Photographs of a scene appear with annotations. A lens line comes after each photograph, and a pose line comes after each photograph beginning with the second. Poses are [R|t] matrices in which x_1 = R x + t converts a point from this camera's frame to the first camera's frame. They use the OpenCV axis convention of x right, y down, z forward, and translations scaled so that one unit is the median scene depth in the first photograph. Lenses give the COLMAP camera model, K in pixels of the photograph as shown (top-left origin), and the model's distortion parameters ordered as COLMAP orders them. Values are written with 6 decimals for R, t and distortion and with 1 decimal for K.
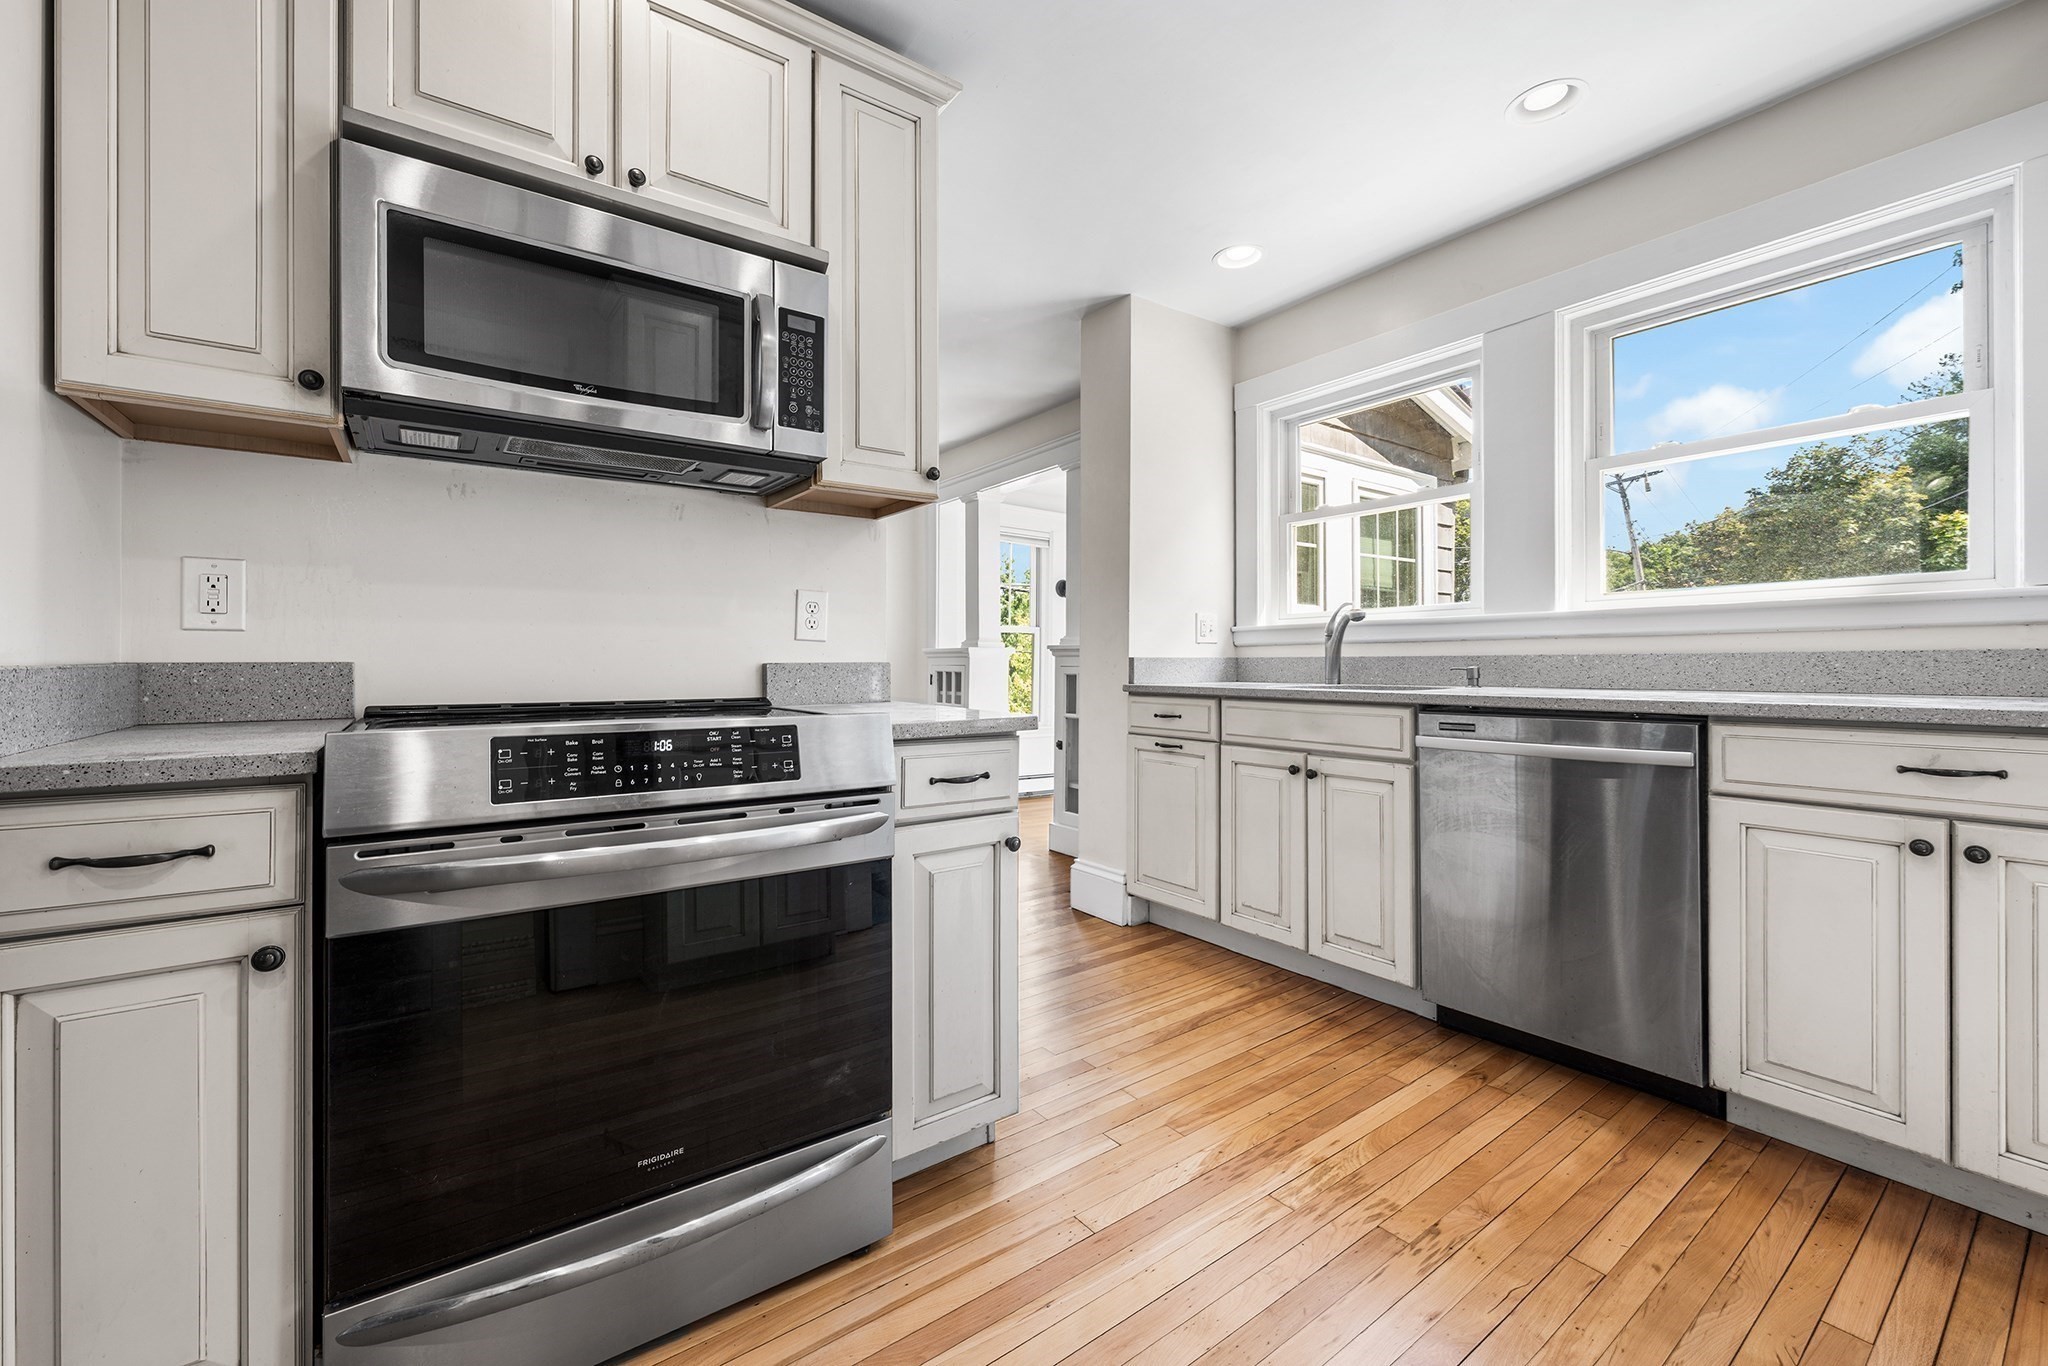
lens RADIAL K [[820.1, 0, 1021.2], [0, 820.1, 666.5], [0, 0, 1]] dist [0.003063, 0.000389]
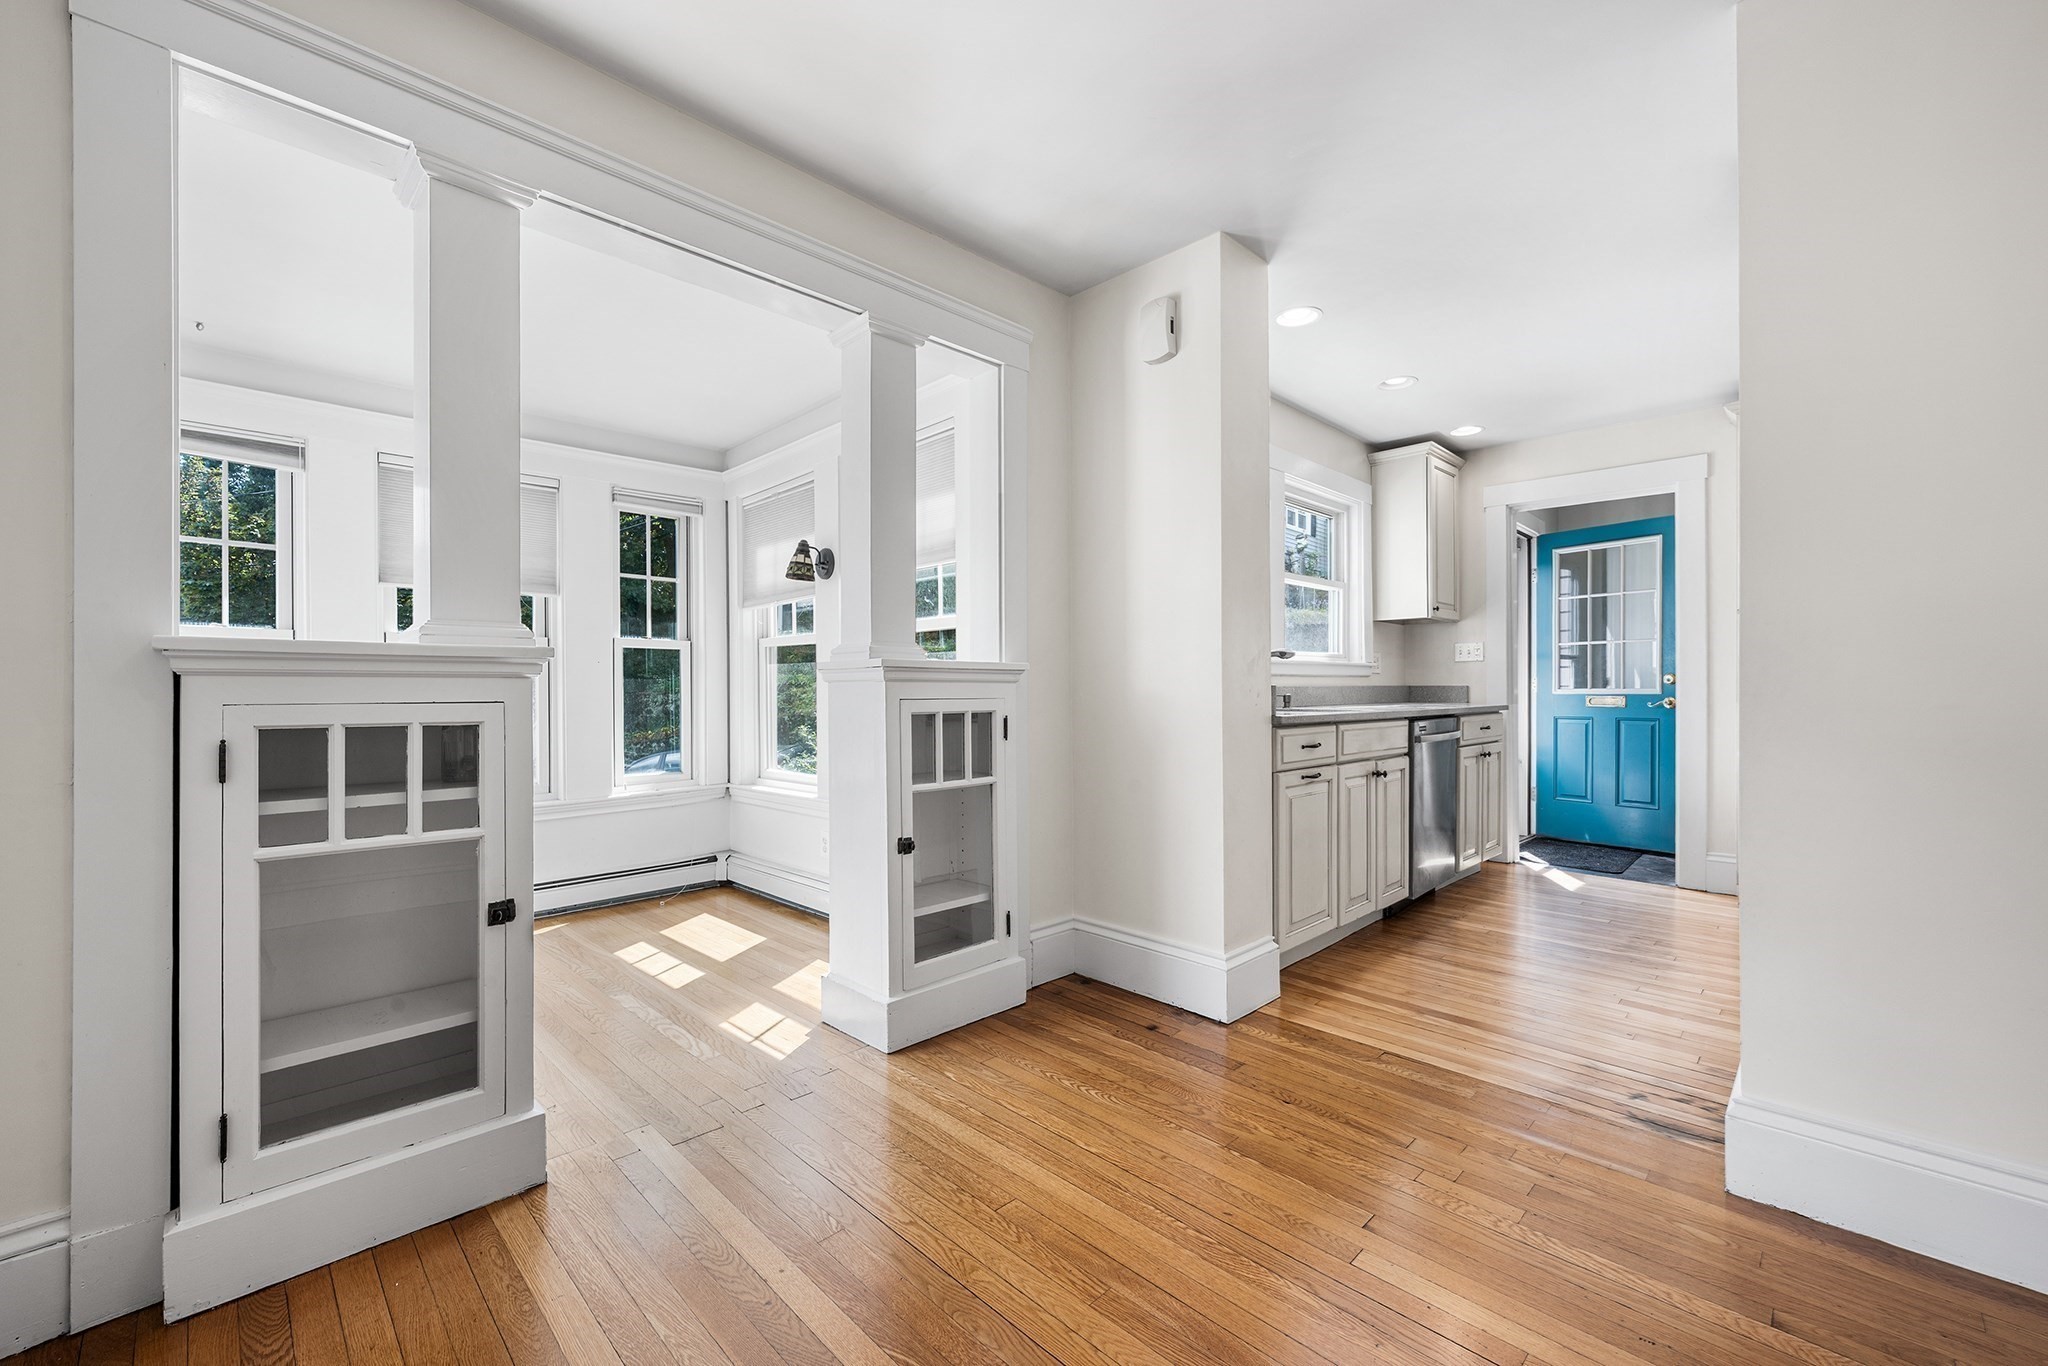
lens RADIAL K [[820.1, 0, 1026.5], [0, 820.1, 691.2], [0, 0, 1]] dist [0.003063, 0.000389]
pose [[-0.156875, 0.000447, 0.987618, -1.422265], [0.006056, 0.999982, 0.000509, -0.014259], [-0.987600, 0.006061, -0.156875, 2.883805]]
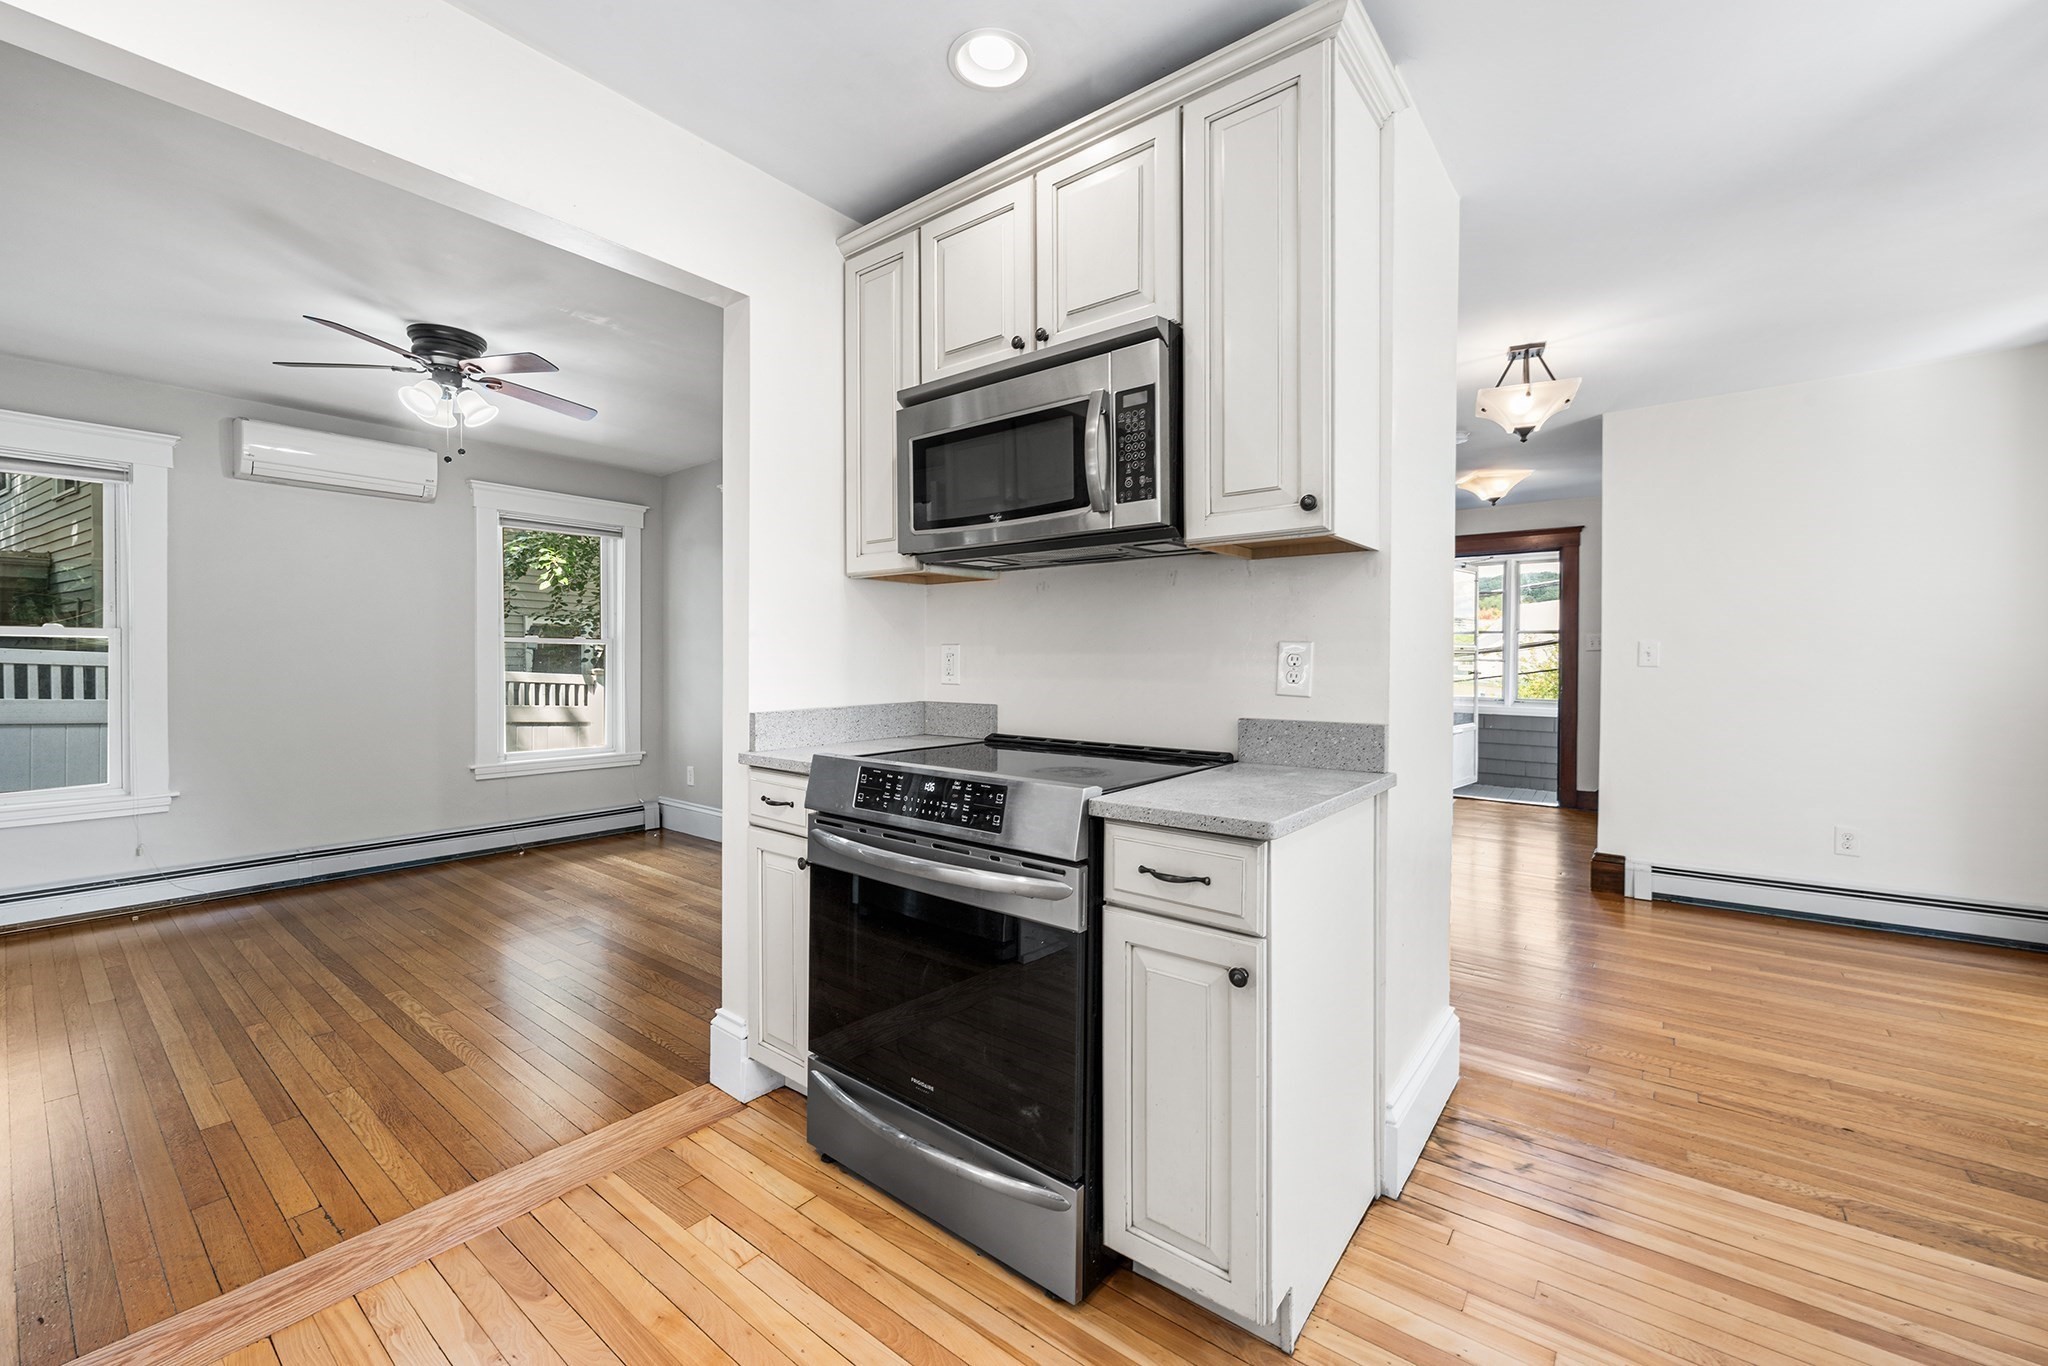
lens RADIAL K [[820.1, 0, 1020.3], [0, 820.1, 668.3], [0, 0, 1]] dist [0.003063, 0.000389]
pose [[0.272339, 0.014678, -0.962089, 0.729087], [-0.009189, 0.999878, 0.012653, -0.095310], [0.962158, 0.005394, 0.272440, 0.612692]]
